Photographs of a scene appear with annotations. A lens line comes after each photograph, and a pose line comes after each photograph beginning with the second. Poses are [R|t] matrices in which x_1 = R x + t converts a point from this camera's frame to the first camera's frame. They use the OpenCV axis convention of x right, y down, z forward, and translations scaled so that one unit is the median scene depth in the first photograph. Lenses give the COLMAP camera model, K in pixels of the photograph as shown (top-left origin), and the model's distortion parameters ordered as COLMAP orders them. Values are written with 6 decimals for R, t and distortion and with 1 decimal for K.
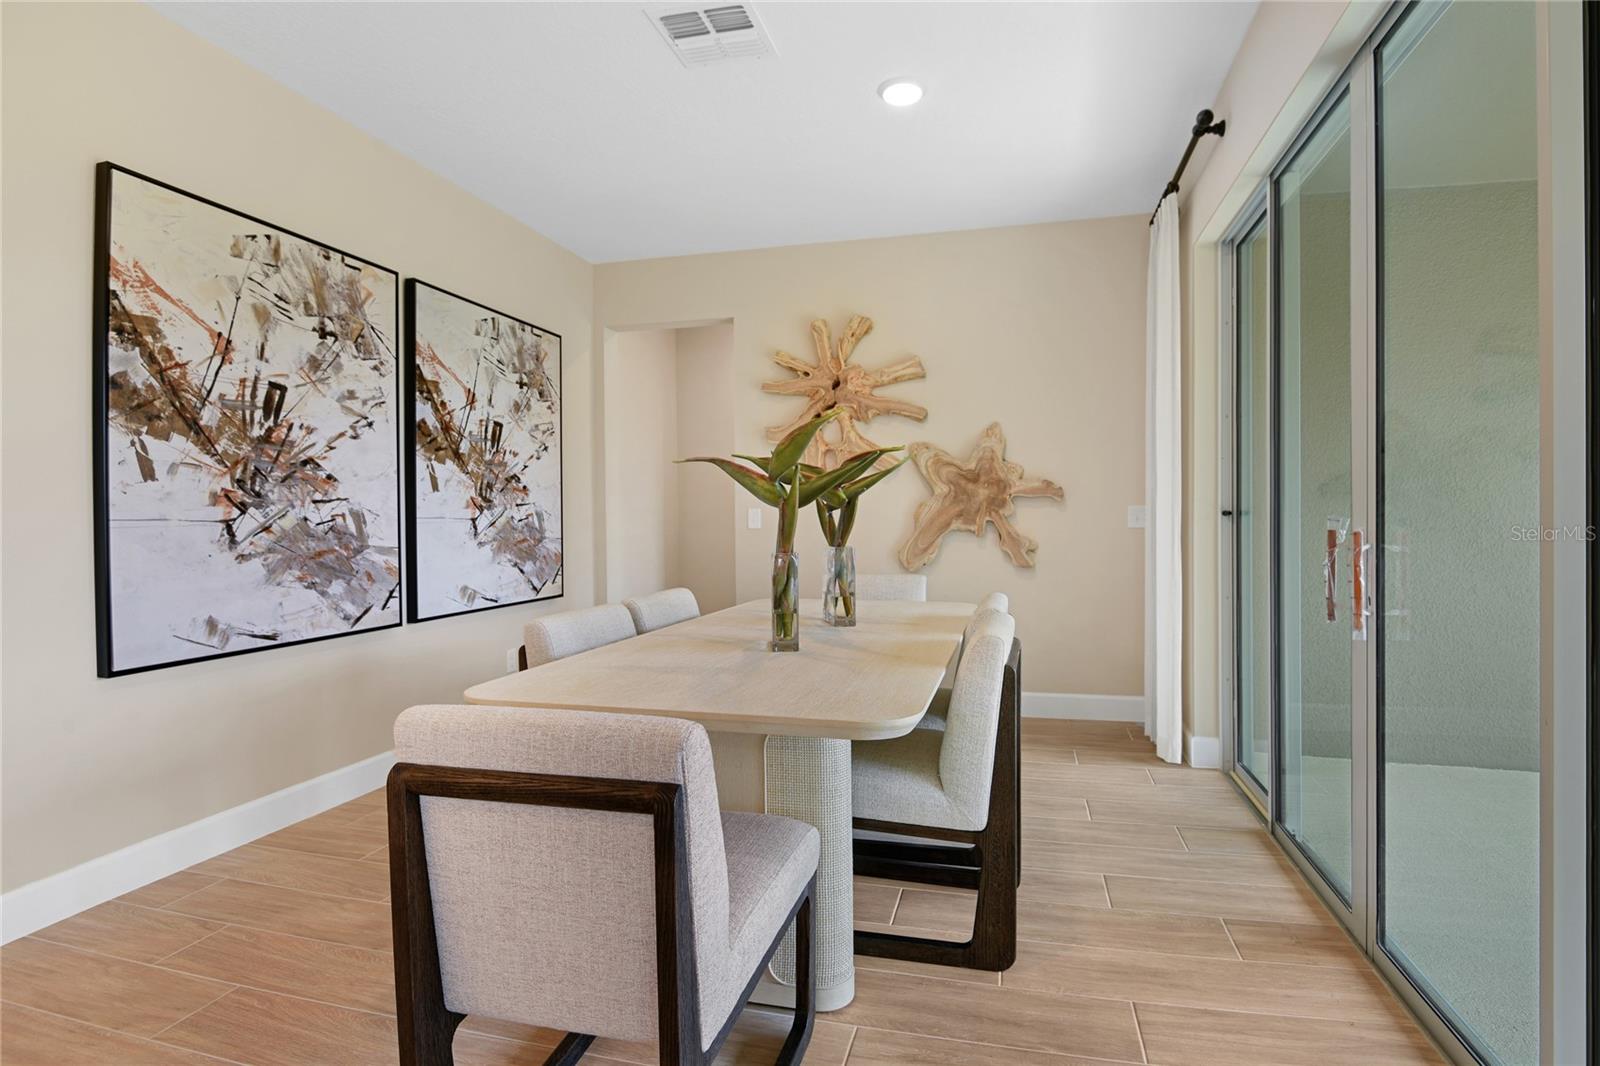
lens RADIAL K [[781.0, 0, 837.2], [0, 781.0, 534.6], [0, 0, 1]] dist [-0.000803, -0.000401]
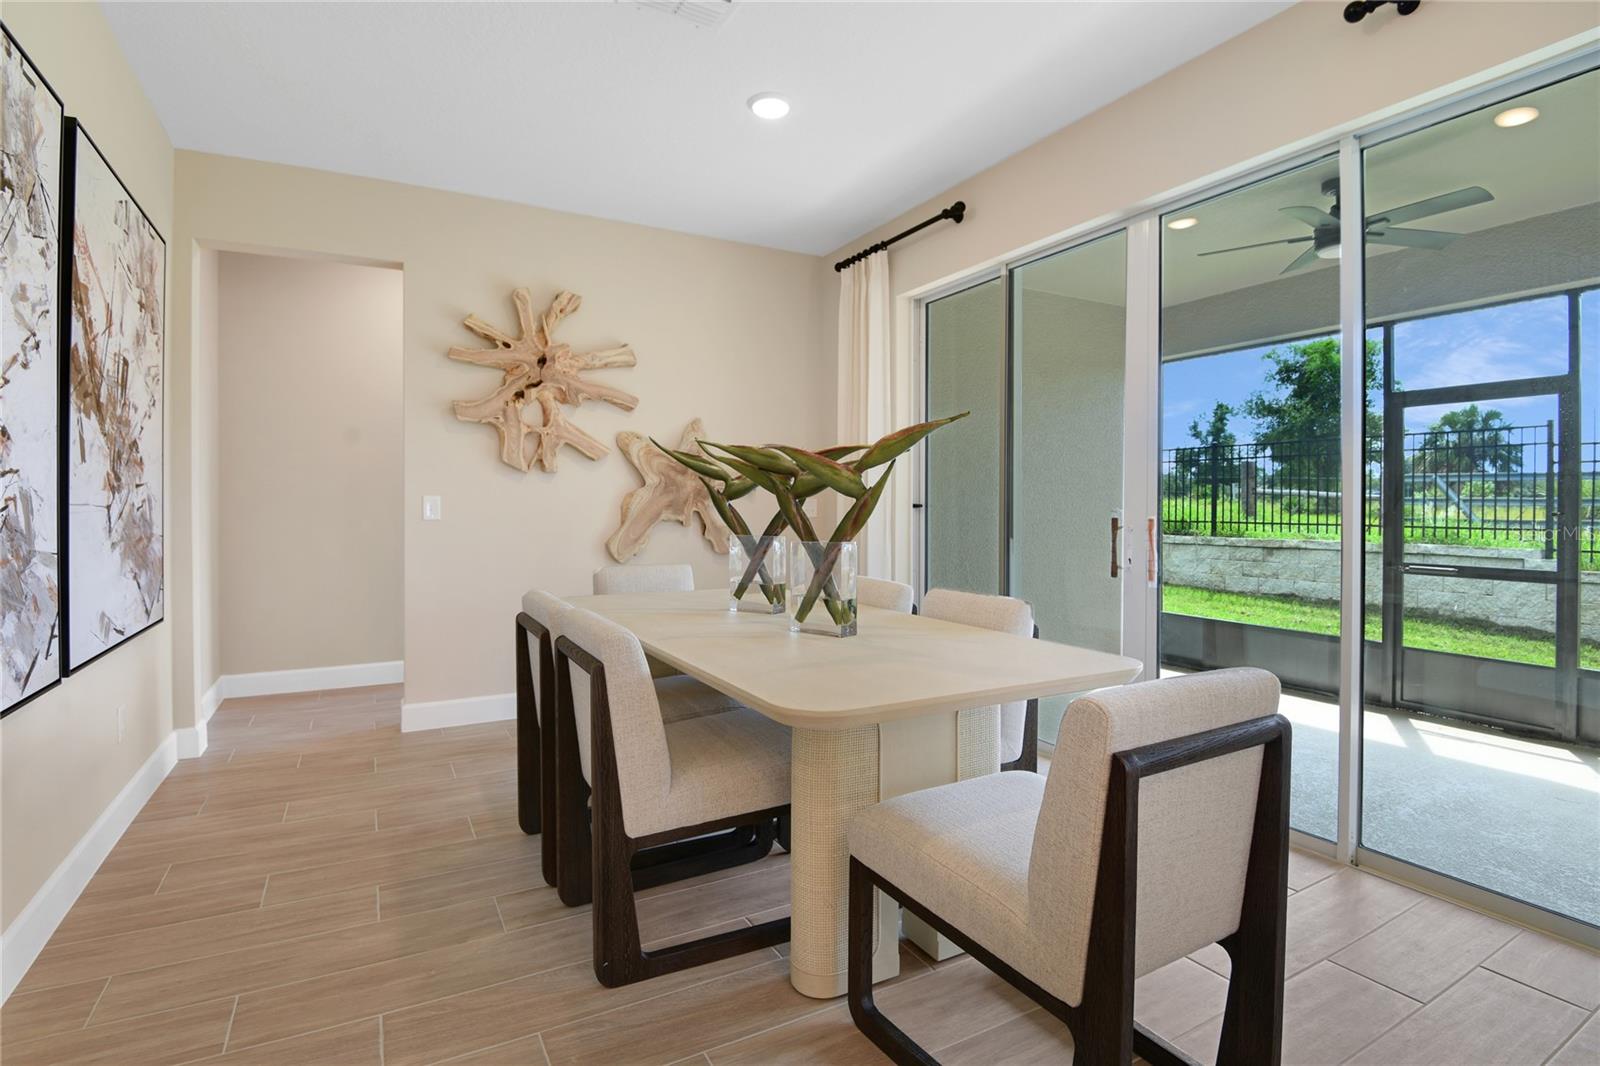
lens RADIAL K [[771.4, 0, 793.3], [0, 771.4, 513.5], [0, 0, 1]] dist [-0.032030, -0.000499]
pose [[0.741977, 0.000344, 0.670426, -0.414137], [0.009783, 0.999888, -0.011340, -0.001681], [-0.670354, 0.014973, 0.741890, 0.150490]]
